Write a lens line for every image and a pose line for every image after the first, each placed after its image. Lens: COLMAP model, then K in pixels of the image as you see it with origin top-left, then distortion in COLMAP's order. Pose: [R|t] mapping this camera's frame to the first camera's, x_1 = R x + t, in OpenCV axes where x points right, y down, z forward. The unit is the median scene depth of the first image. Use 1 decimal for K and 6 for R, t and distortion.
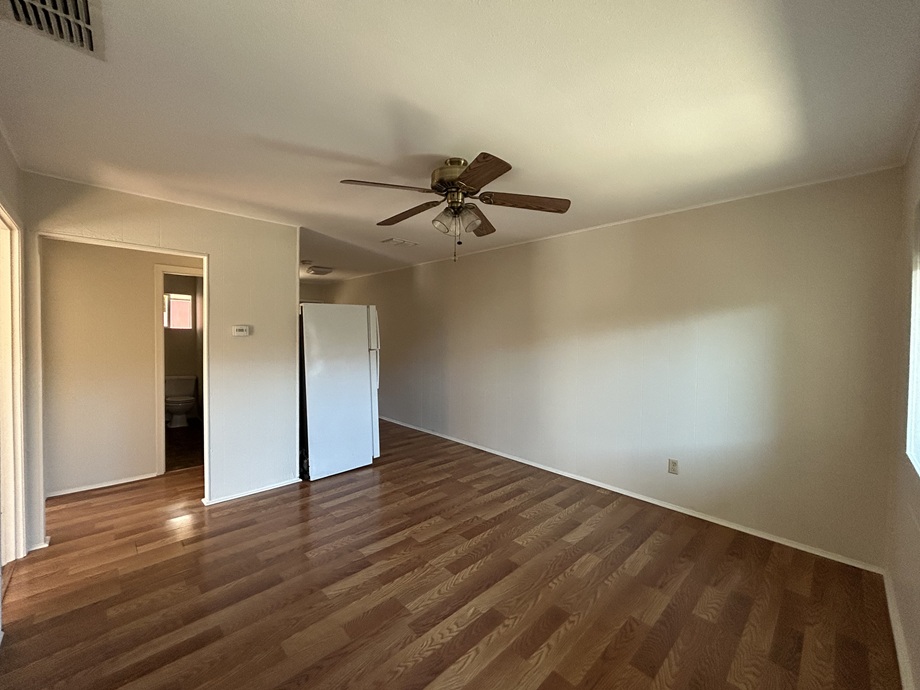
lens RADIAL K [[372.6, 0, 461.1], [0, 372.6, 343.4], [0, 0, 1]] dist [-0.001639, 0.001423]
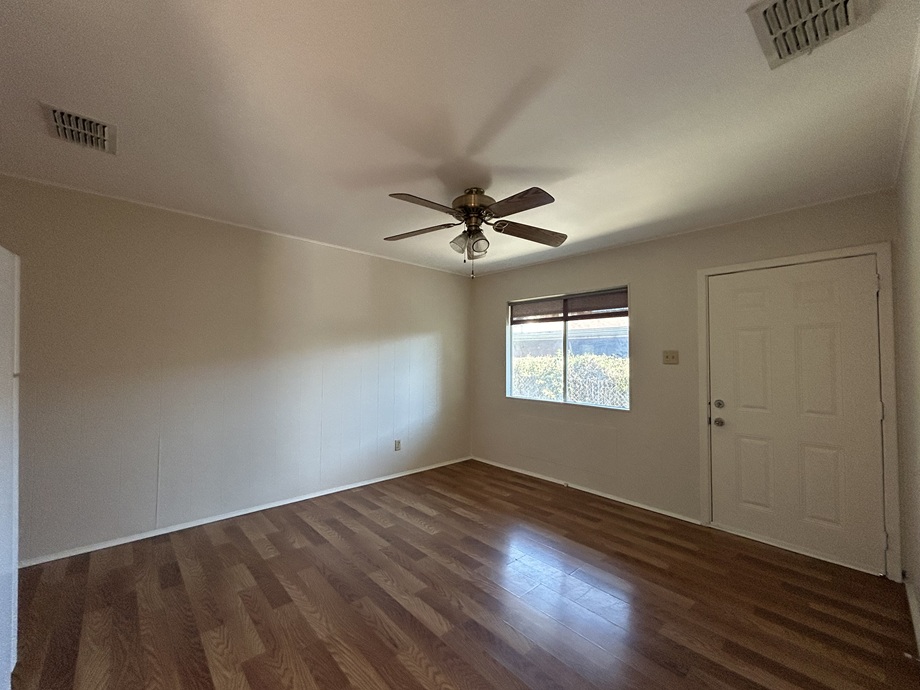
lens RADIAL K [[372.6, 0, 461.2], [0, 372.6, 346.7], [0, 0, 1]] dist [-0.001639, 0.001423]
pose [[0.026084, 0.018424, 0.999490, -0.772129], [0.013700, 0.999730, -0.018786, -0.001709], [-0.999566, 0.014183, 0.025825, 0.703263]]
